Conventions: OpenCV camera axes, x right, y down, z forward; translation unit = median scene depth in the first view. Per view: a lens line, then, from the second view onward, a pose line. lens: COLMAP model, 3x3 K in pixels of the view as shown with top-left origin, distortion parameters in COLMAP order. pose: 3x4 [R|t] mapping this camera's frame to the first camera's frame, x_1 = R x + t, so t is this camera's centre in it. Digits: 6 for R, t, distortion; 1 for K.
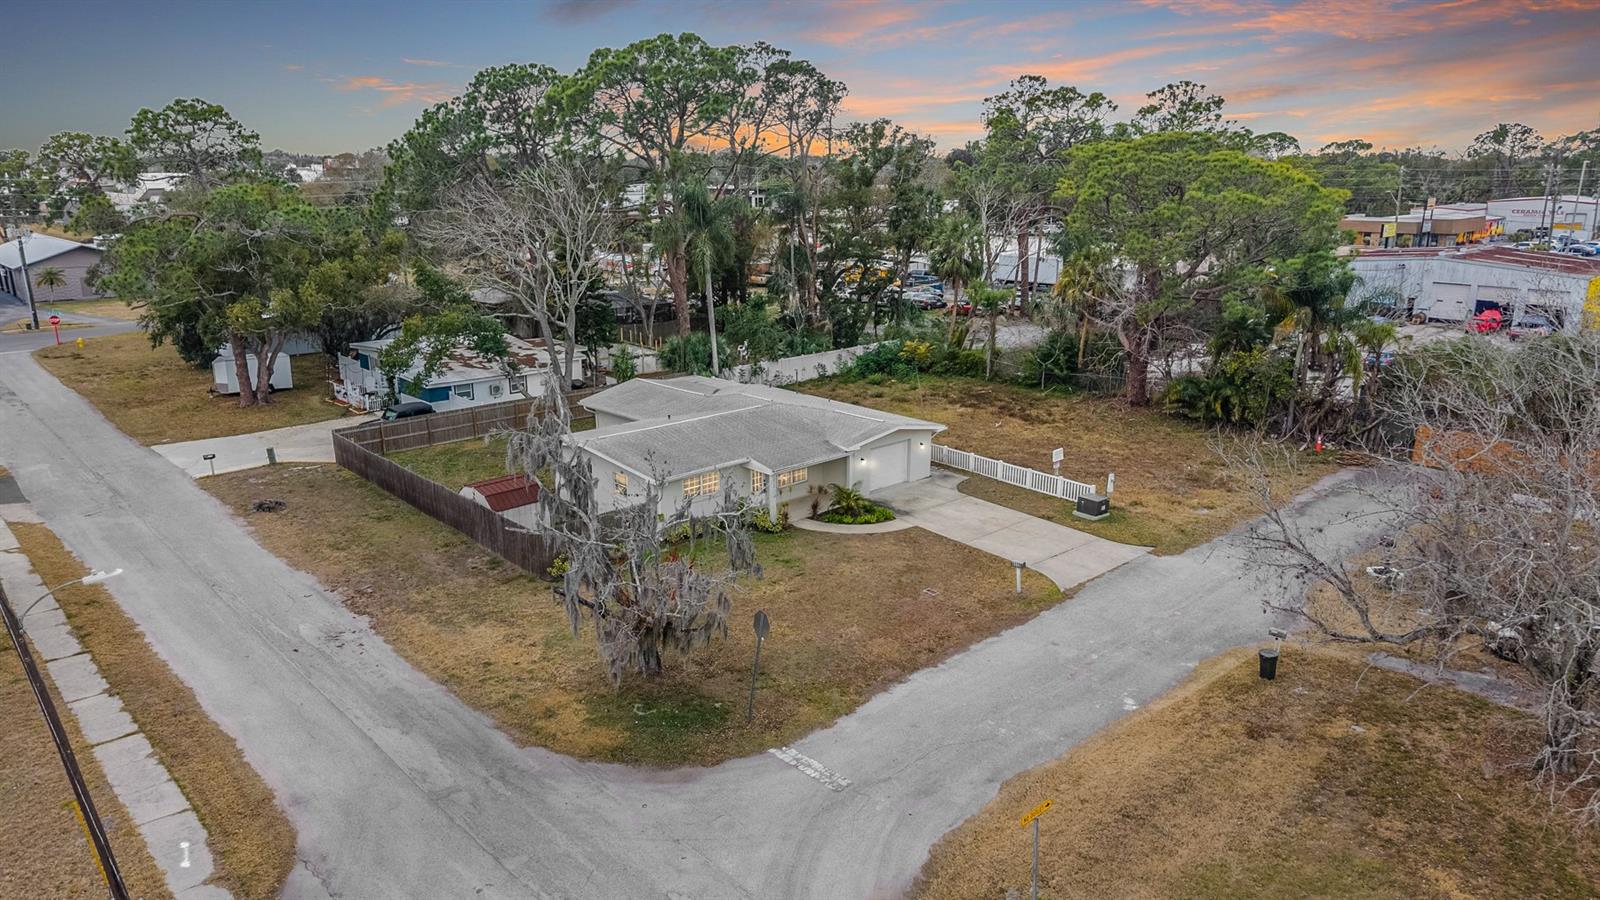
lens RADIAL K [[1066.2, 0, 800.0], [0, 1066.2, 450.0], [0, 0, 1]] dist [-0.001651, -0.004969]
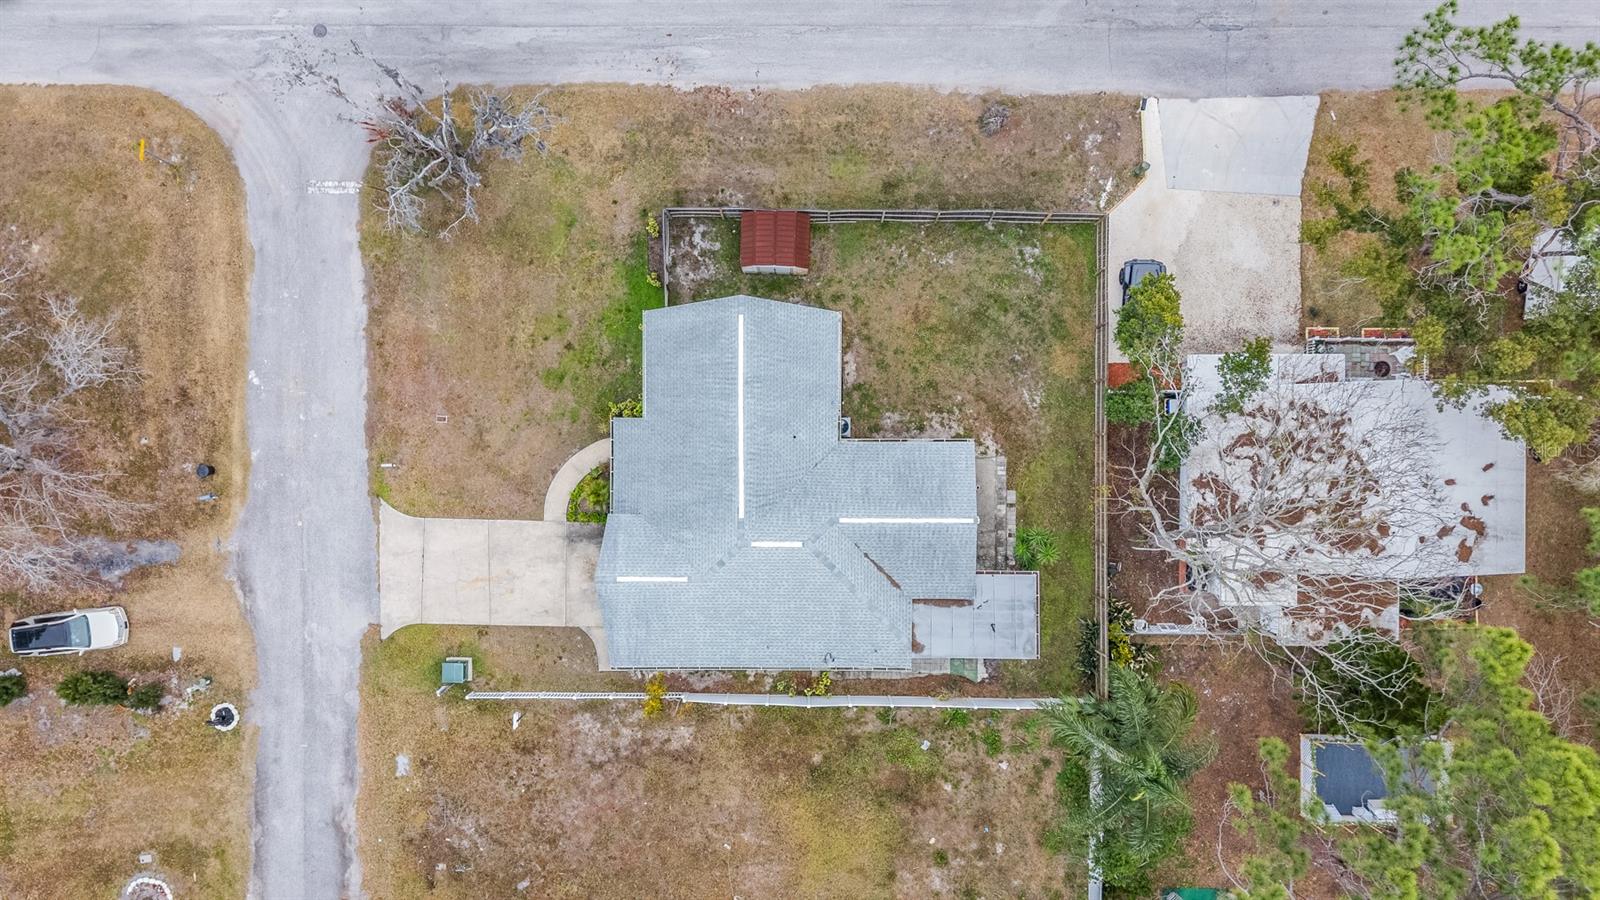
lens RADIAL K [[1066.2, 0, 800.0], [0, 1066.2, 450.0], [0, 0, 1]] dist [-0.001651, -0.004969]
pose [[-0.688916, 0.724838, 0.002269, -0.147355], [-0.196355, -0.189635, 0.962020, -1.147819], [0.697739, 0.662305, 0.272968, 0.905682]]
